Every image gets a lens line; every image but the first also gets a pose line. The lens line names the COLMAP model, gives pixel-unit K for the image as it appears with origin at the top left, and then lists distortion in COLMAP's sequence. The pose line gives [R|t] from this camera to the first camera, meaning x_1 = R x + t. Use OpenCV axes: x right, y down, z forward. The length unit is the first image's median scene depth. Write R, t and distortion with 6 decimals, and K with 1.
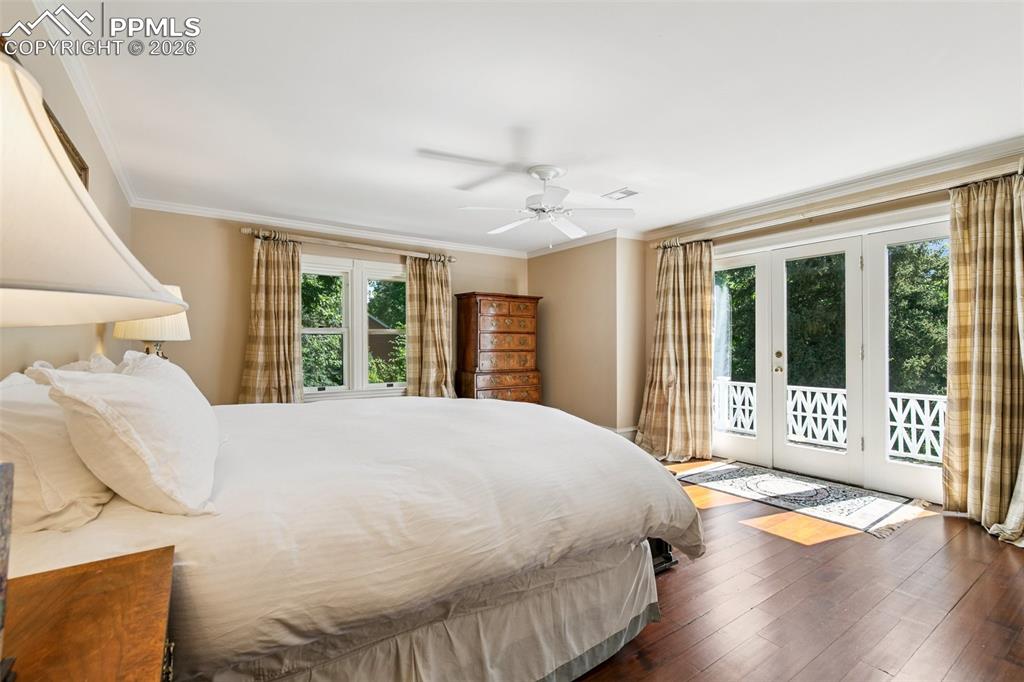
lens RADIAL K [[461.9, 0, 512.0], [0, 461.9, 341.0], [0, 0, 1]] dist [0.002626, 0.000651]
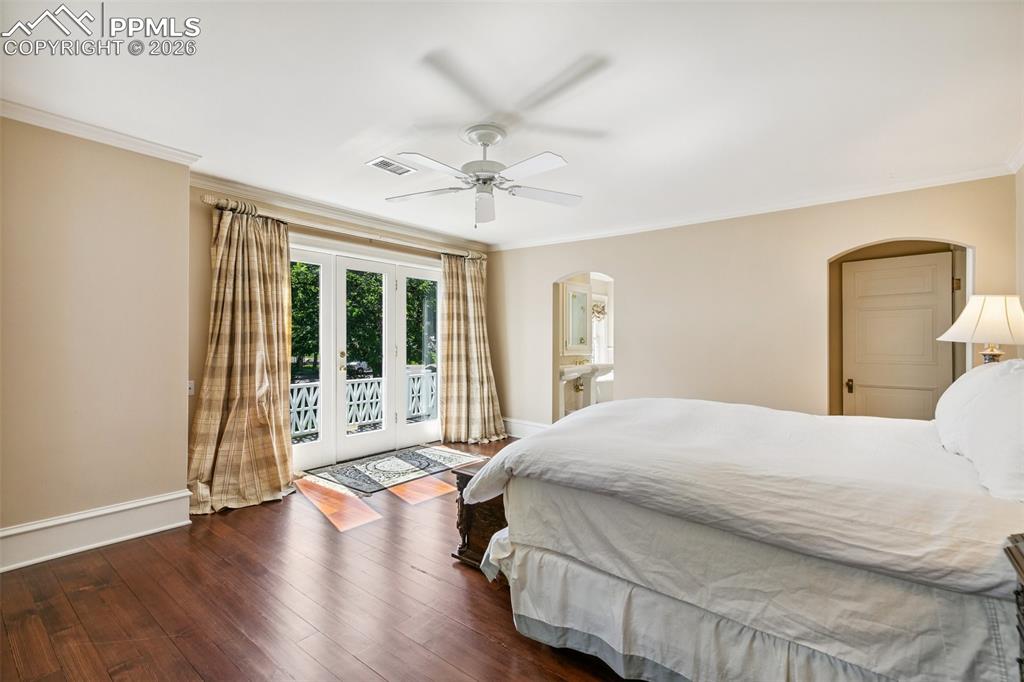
lens RADIAL K [[461.9, 0, 512.0], [0, 461.9, 341.0], [0, 0, 1]] dist [0.002626, 0.000651]
pose [[-0.295604, -0.000582, 0.955310, -0.645927], [-0.011465, 0.999930, -0.002938, -0.004328], [-0.955242, -0.011821, -0.295590, 1.075257]]
